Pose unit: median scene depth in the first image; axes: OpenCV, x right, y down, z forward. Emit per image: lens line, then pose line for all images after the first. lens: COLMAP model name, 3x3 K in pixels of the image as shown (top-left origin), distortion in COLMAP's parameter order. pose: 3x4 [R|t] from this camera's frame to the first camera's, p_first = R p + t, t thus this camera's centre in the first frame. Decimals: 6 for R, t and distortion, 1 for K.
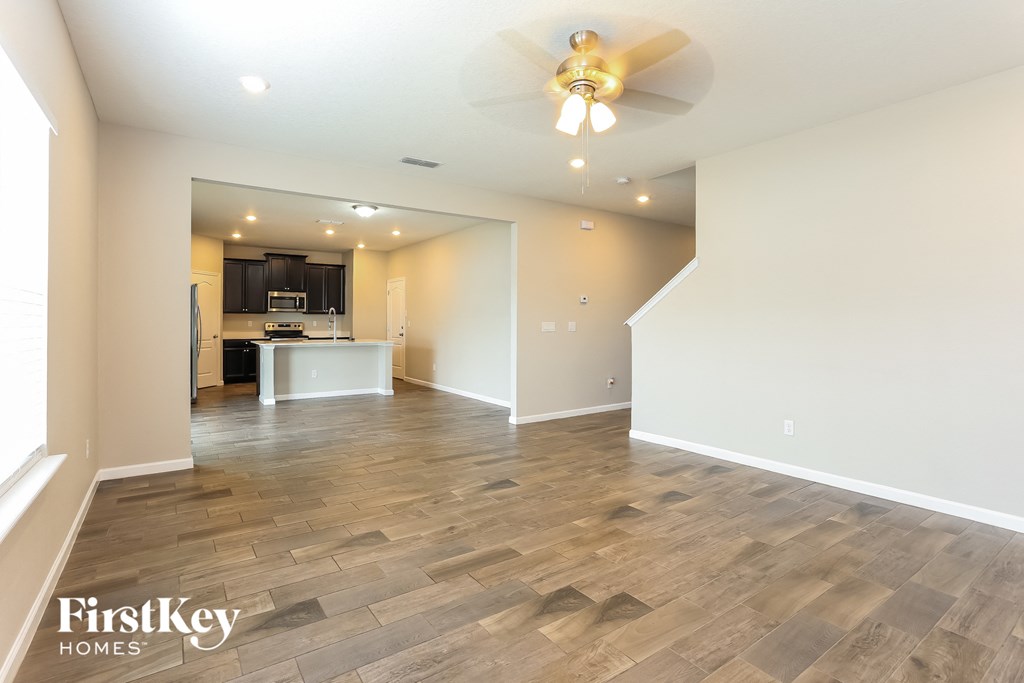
lens RADIAL K [[496.6, 0, 510.5], [0, 496.6, 325.6], [0, 0, 1]] dist [-0.058348, 0.032554]
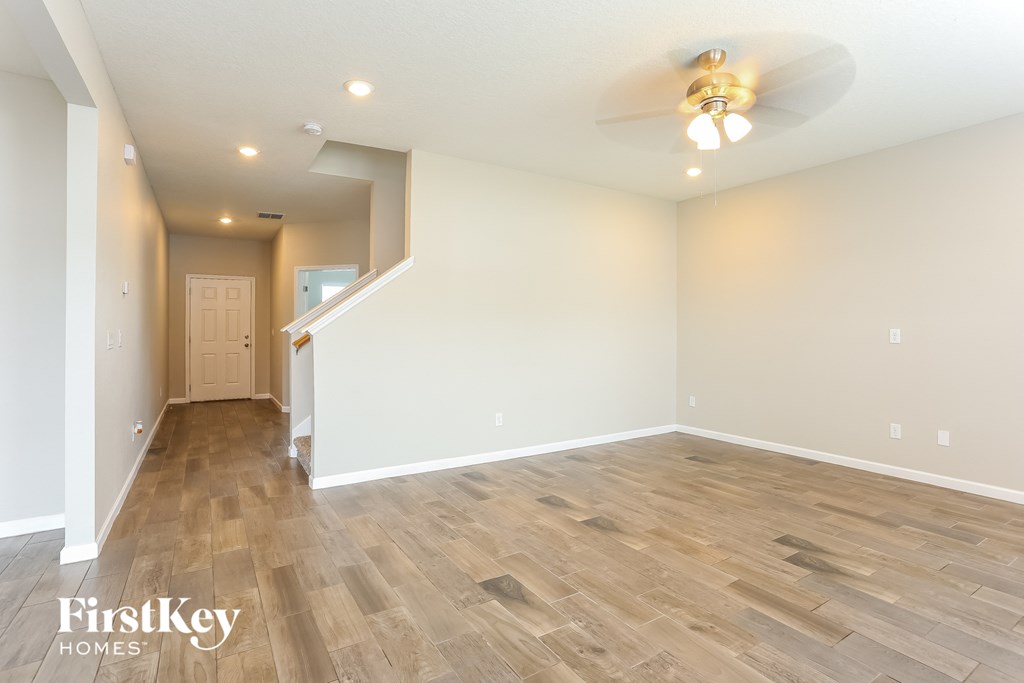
lens RADIAL K [[496.6, 0, 510.5], [0, 496.6, 325.6], [0, 0, 1]] dist [-0.058348, 0.032554]
pose [[0.053552, 0.005512, 0.998550, -0.703346], [0.006043, 0.999965, -0.005844, -0.009144], [-0.998547, 0.006347, 0.053517, 1.052343]]
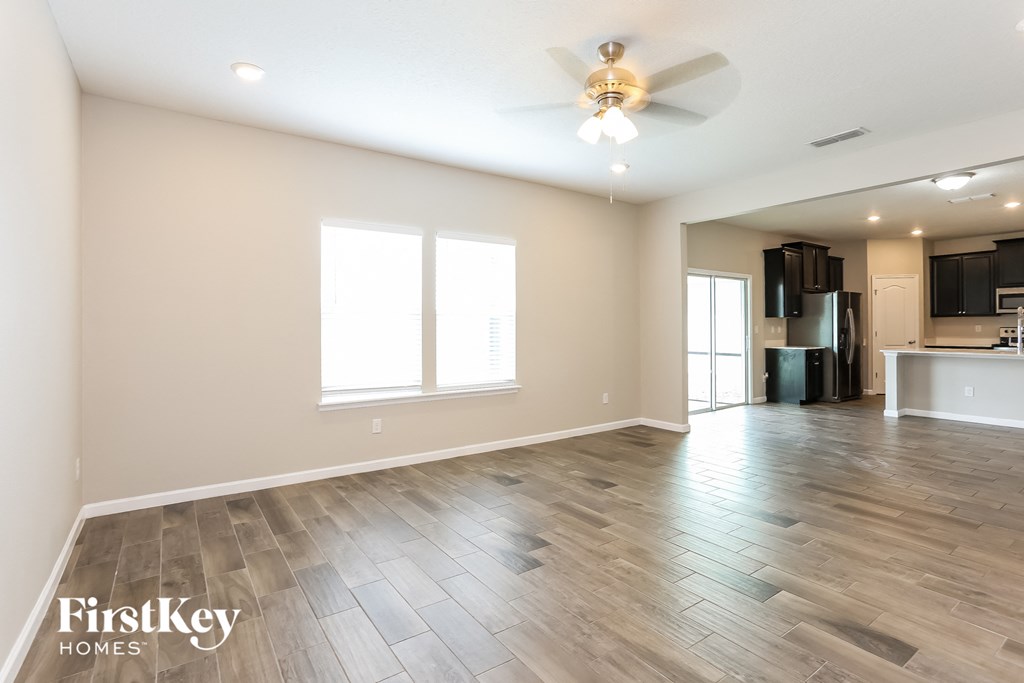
lens RADIAL K [[496.6, 0, 510.5], [0, 496.6, 325.6], [0, 0, 1]] dist [-0.058348, 0.032554]
pose [[0.001181, -0.006656, -0.999977, 0.897830], [-0.004177, 0.999969, -0.006661, -0.000775], [0.999991, 0.004185, 0.001153, 0.599560]]
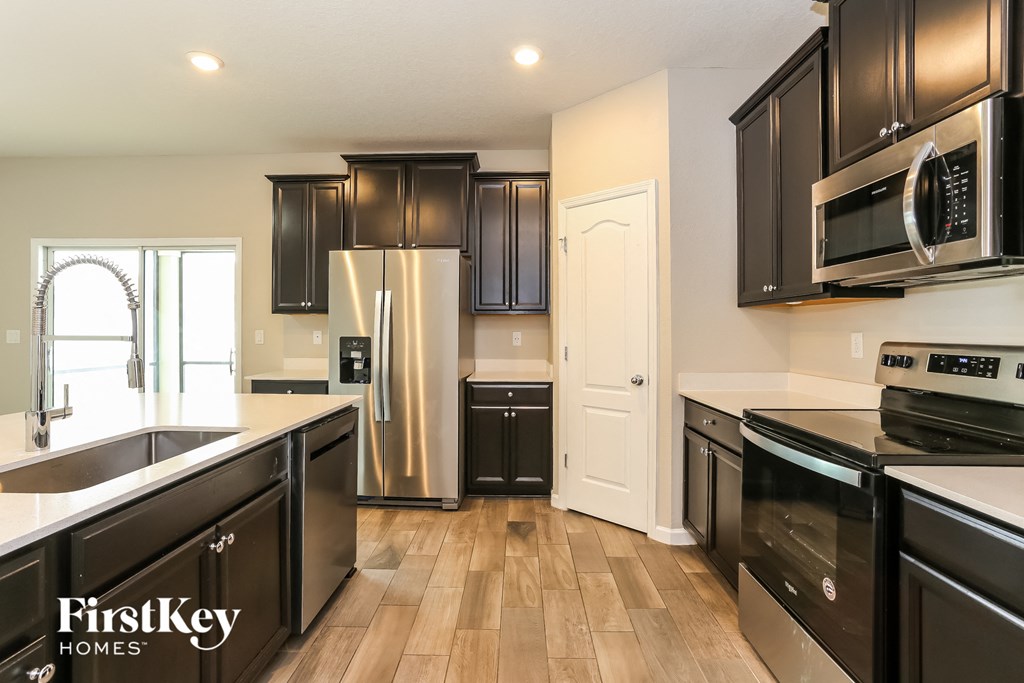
lens RADIAL K [[496.6, 0, 510.5], [0, 496.6, 325.6], [0, 0, 1]] dist [-0.058348, 0.032554]
pose [[-0.586918, -0.011935, -0.809559, -0.783468], [-0.010743, 0.999918, -0.006953, -0.030071], [0.809575, 0.004616, -0.586998, 3.037020]]
